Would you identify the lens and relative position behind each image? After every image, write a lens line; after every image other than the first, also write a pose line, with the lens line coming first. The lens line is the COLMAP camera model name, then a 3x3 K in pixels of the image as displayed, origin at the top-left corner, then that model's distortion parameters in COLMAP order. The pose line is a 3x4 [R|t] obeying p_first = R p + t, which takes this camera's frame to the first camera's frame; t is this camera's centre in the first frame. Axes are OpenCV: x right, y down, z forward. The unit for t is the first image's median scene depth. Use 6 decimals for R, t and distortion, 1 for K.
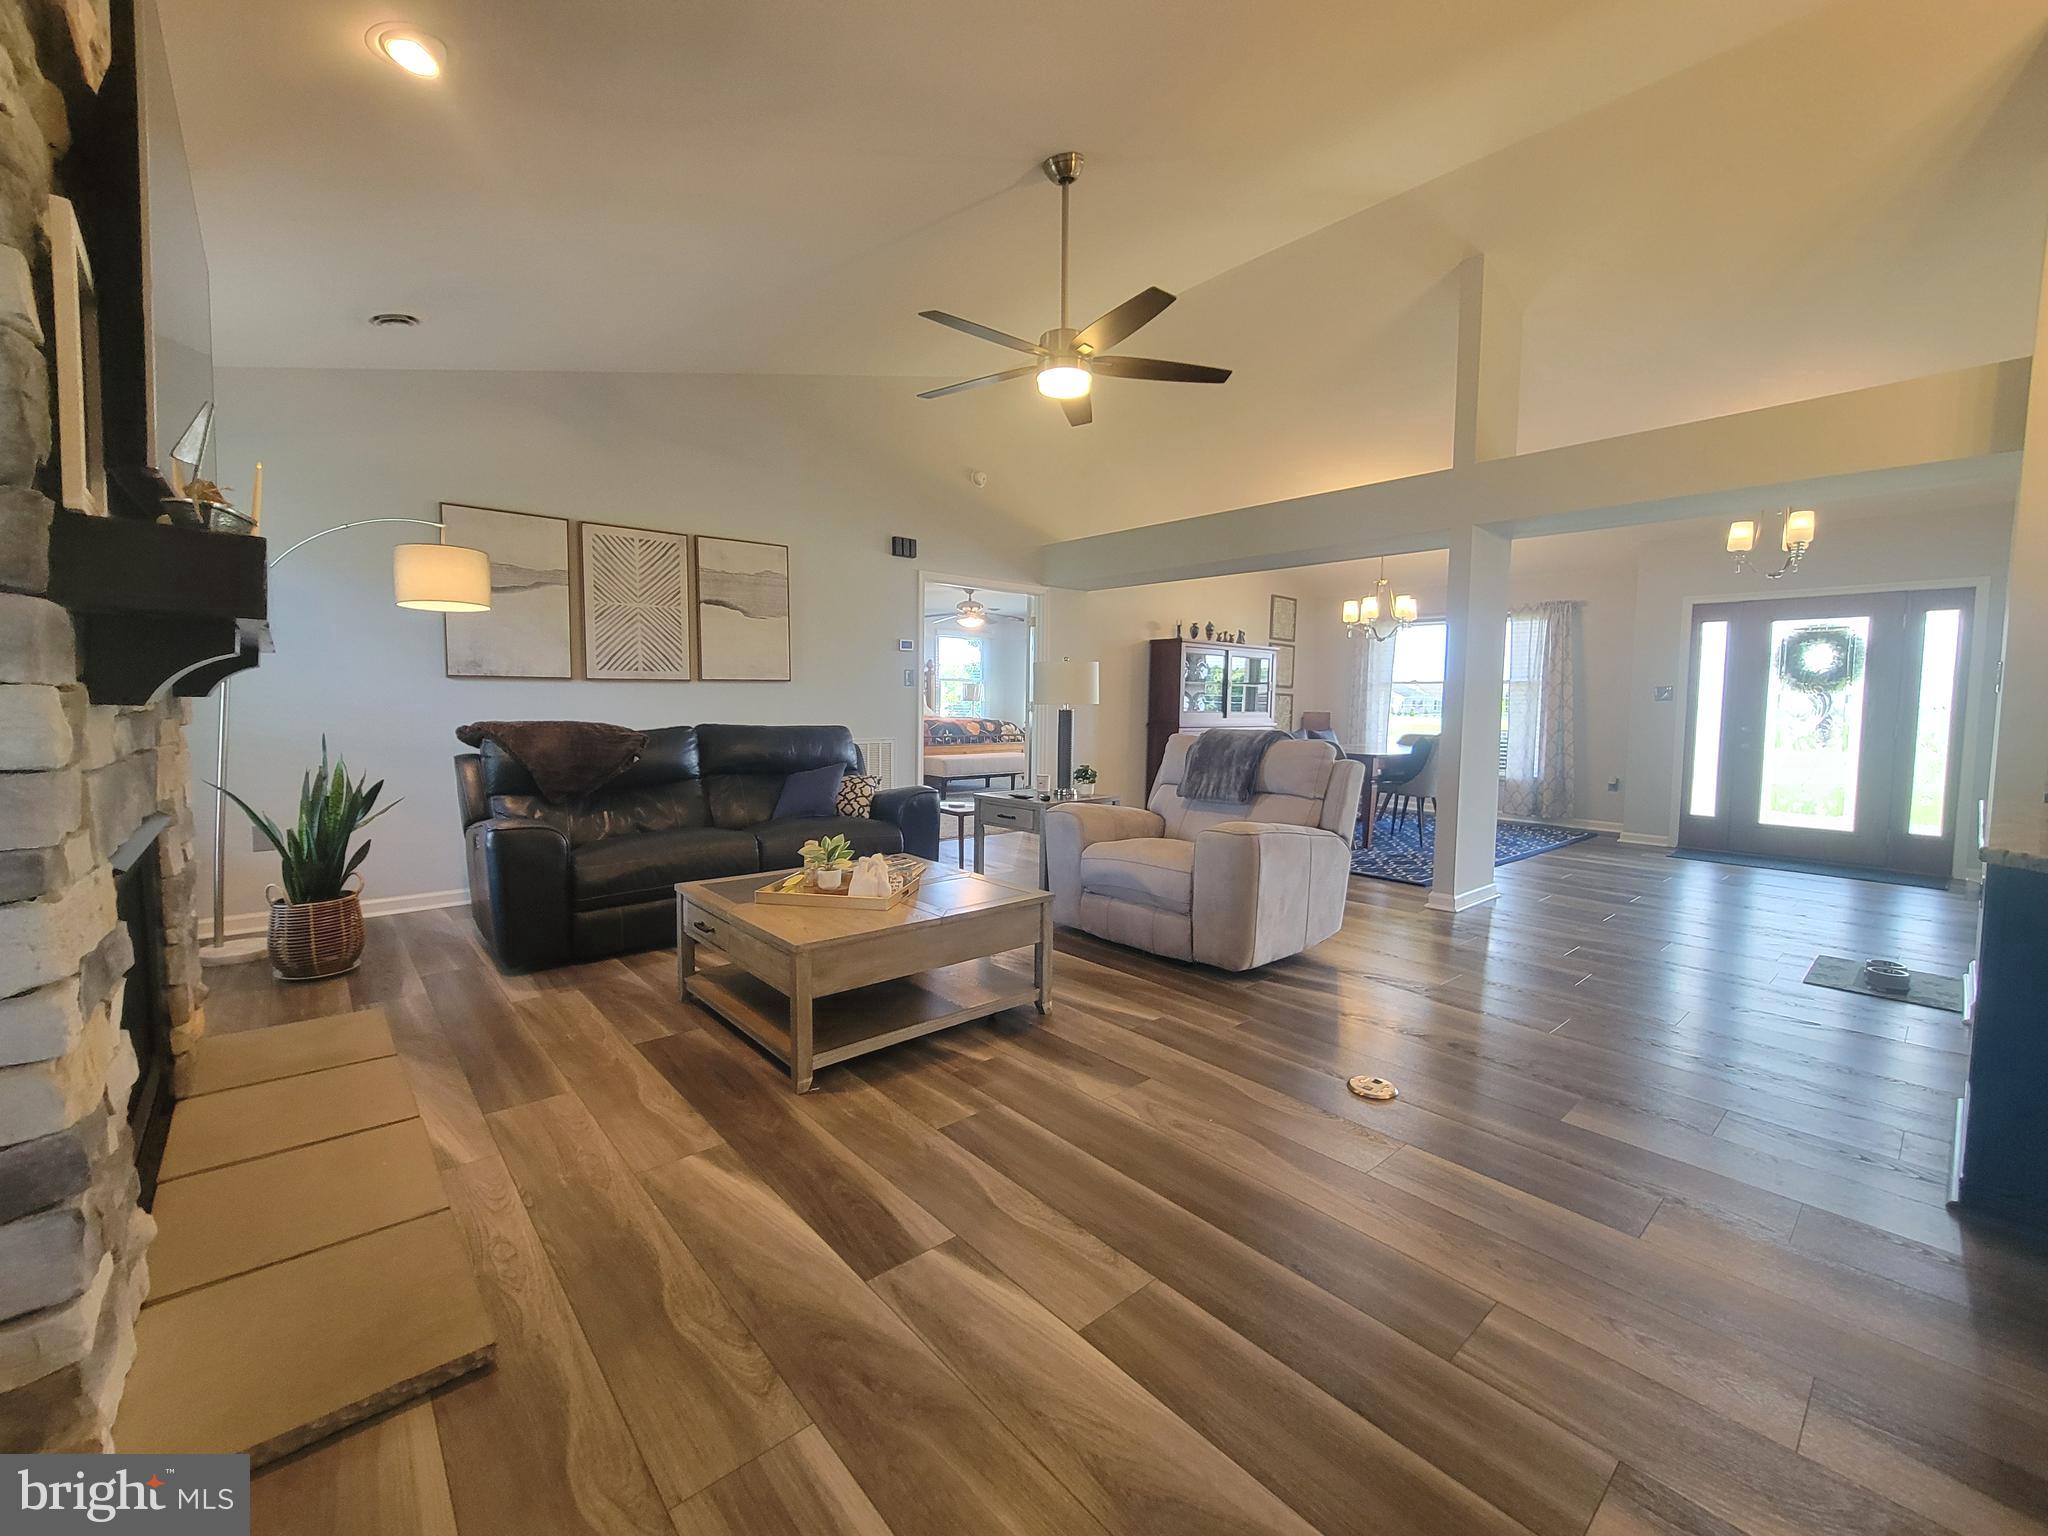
lens RADIAL K [[837.3, 0, 1037.4], [0, 837.3, 754.9], [0, 0, 1]] dist [-0.001108, 0.000160]
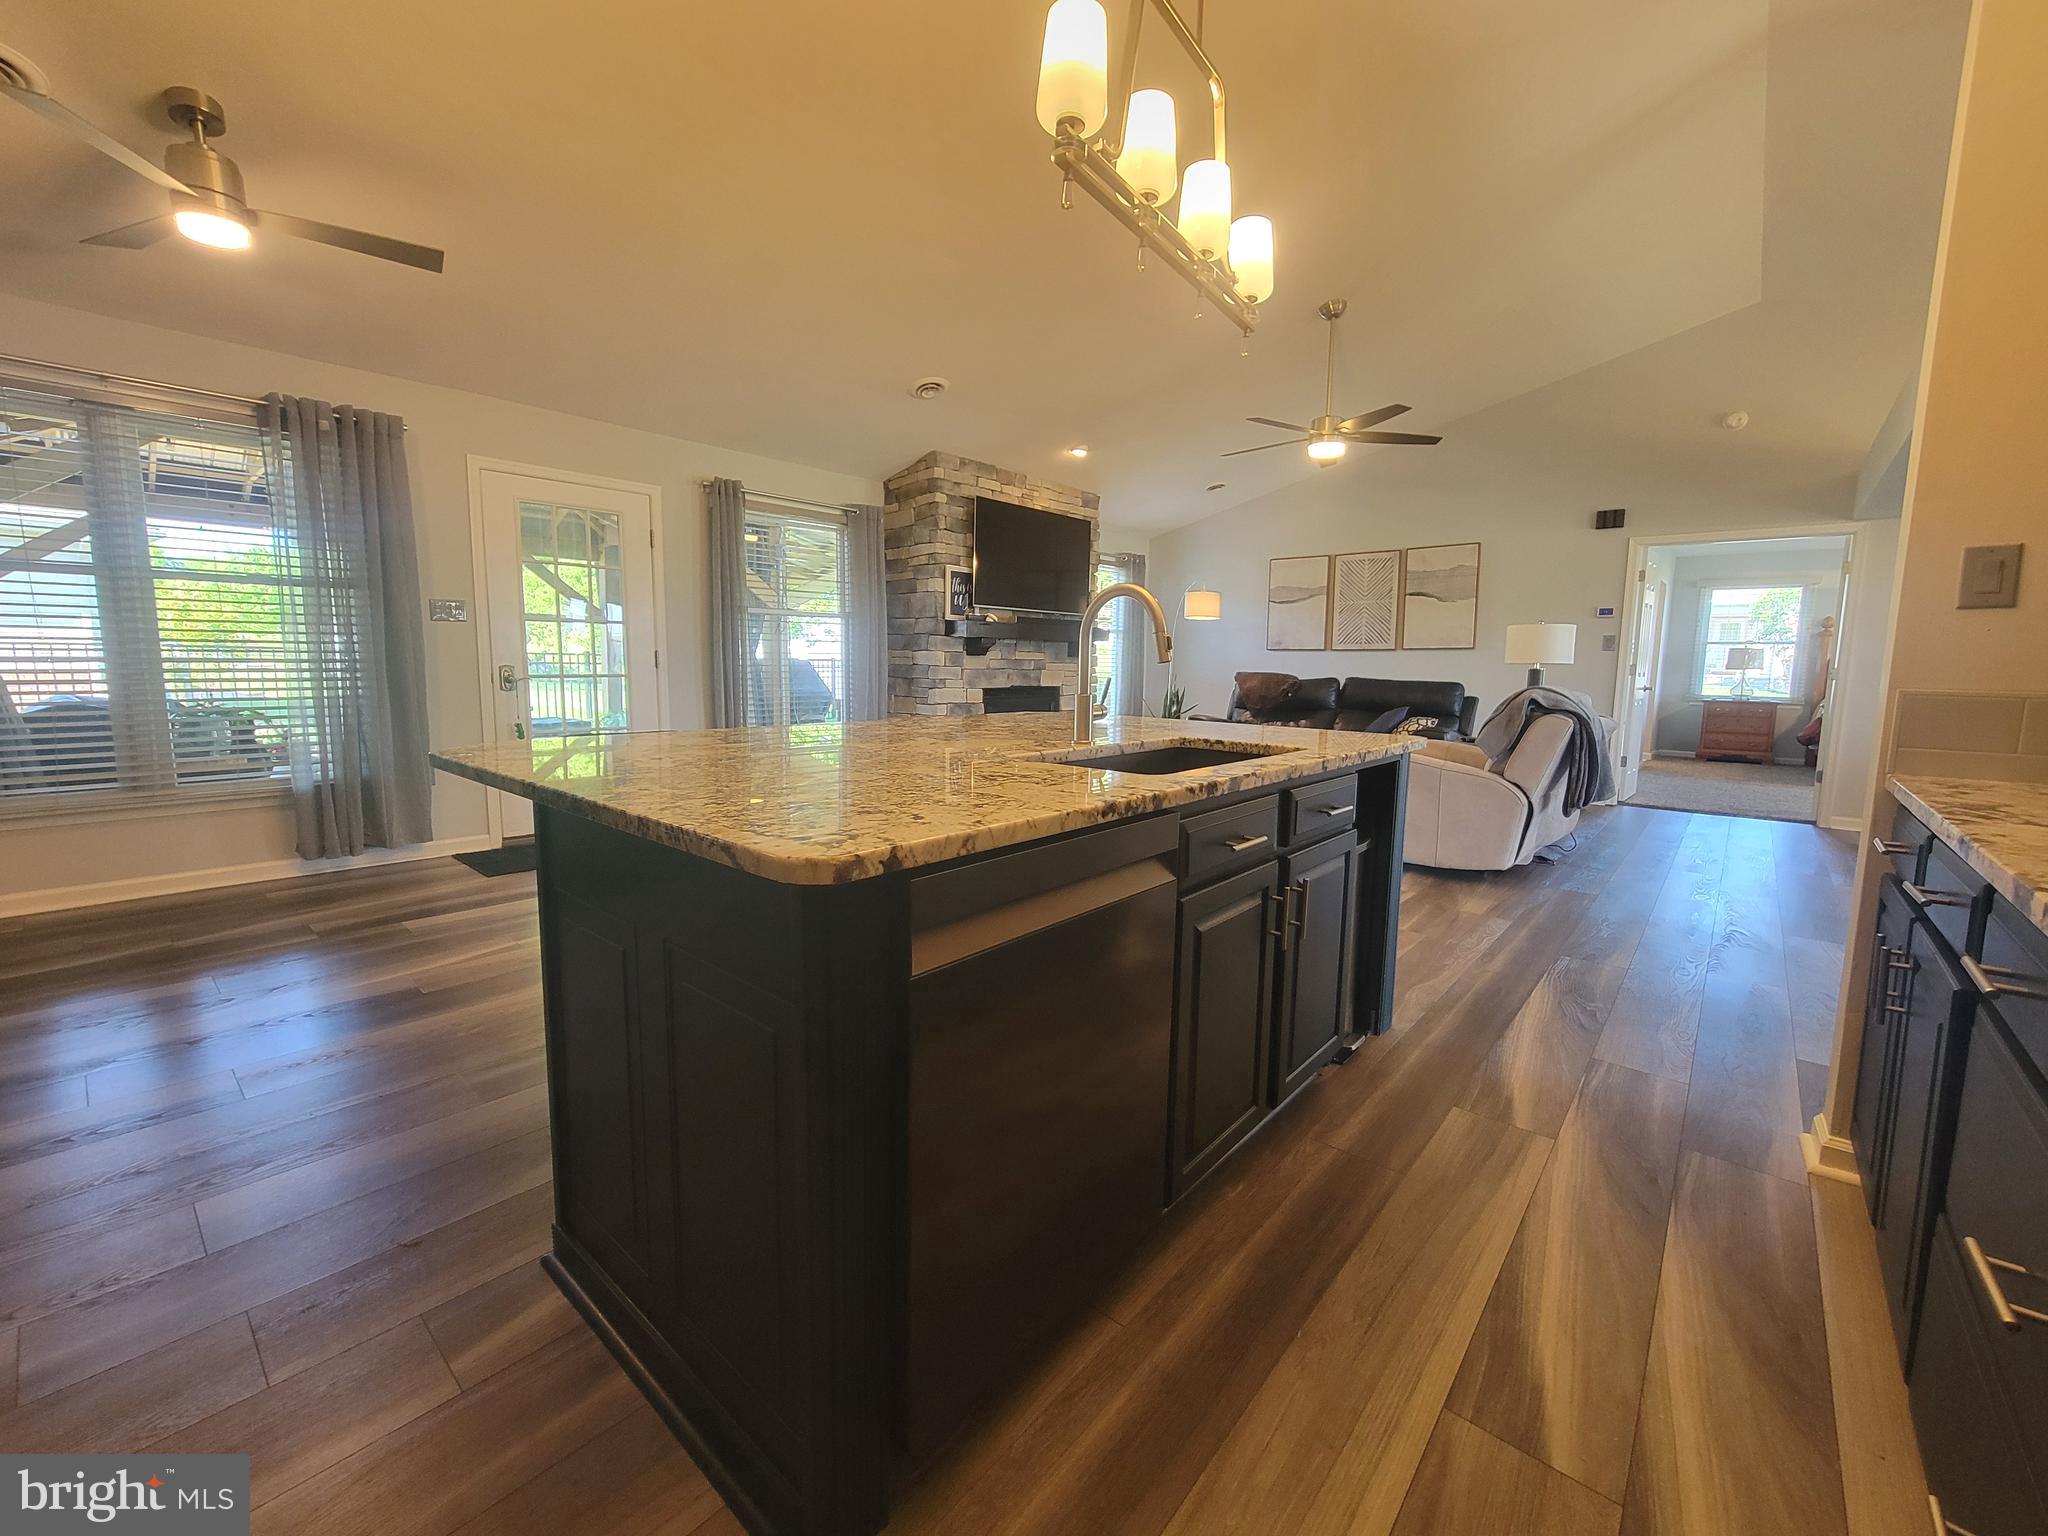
lens RADIAL K [[837.3, 0, 1037.4], [0, 837.3, 754.9], [0, 0, 1]] dist [-0.001108, 0.000160]
pose [[0.135083, 0.102520, -0.985516, 1.093708], [-0.078921, 0.992586, 0.092438, 0.010209], [0.987686, 0.065291, 0.142172, 0.202120]]
